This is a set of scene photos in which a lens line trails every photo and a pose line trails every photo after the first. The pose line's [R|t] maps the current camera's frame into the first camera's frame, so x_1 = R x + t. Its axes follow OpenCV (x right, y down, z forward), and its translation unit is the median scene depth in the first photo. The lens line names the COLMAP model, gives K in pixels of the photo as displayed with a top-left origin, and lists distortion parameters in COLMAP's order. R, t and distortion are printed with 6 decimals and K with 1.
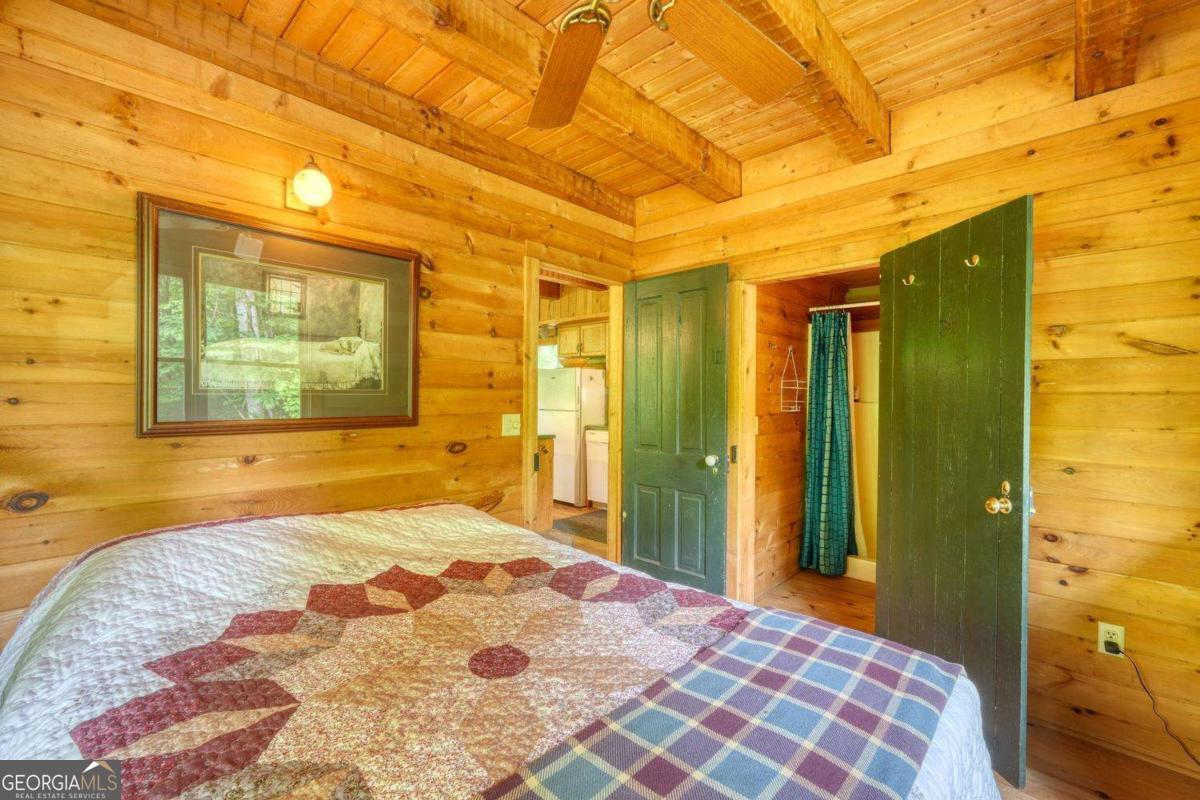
lens RADIAL K [[509.8, 0, 600.3], [0, 509.8, 393.3], [0, 0, 1]] dist [-0.002297, 0.002459]
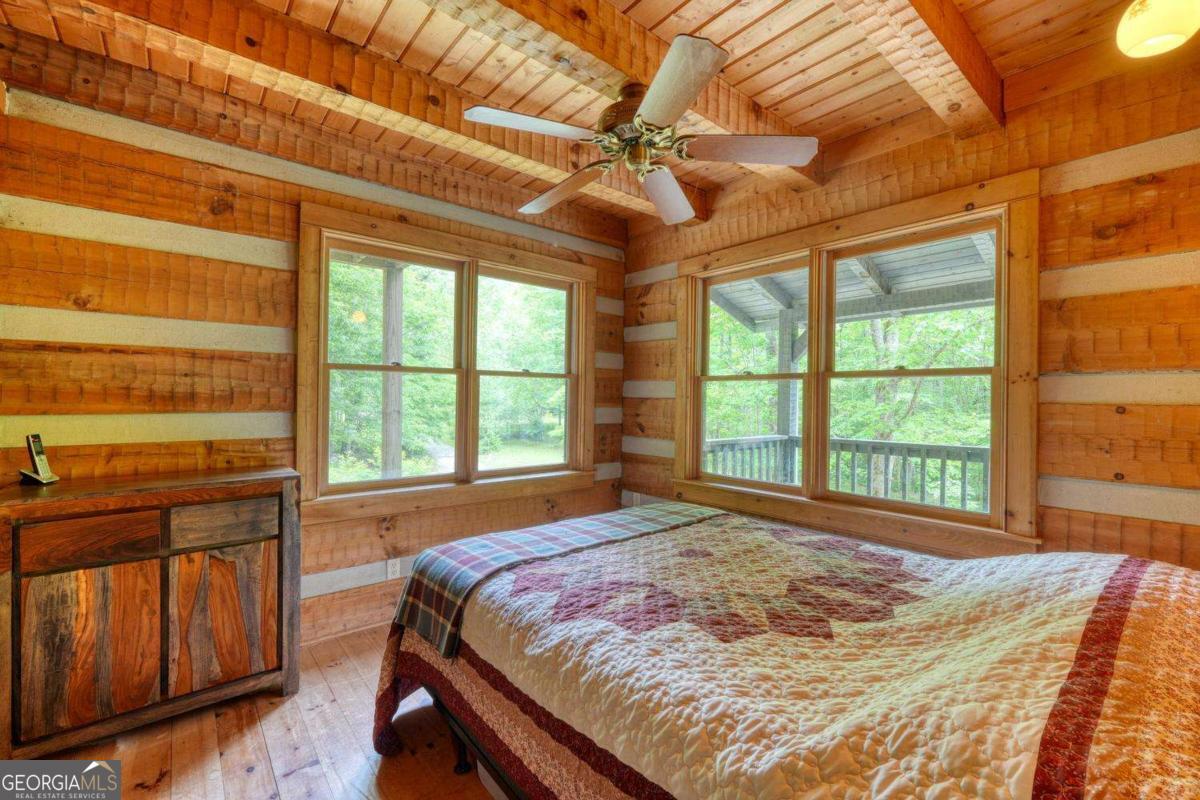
lens RADIAL K [[509.8, 0, 599.2], [0, 509.8, 396.7], [0, 0, 1]] dist [-0.002297, 0.002459]
pose [[-0.993886, -0.012342, 0.109723, -0.047221], [-0.011605, 0.999906, 0.007358, 0.013566], [-0.109803, 0.006040, -0.993935, 1.919134]]
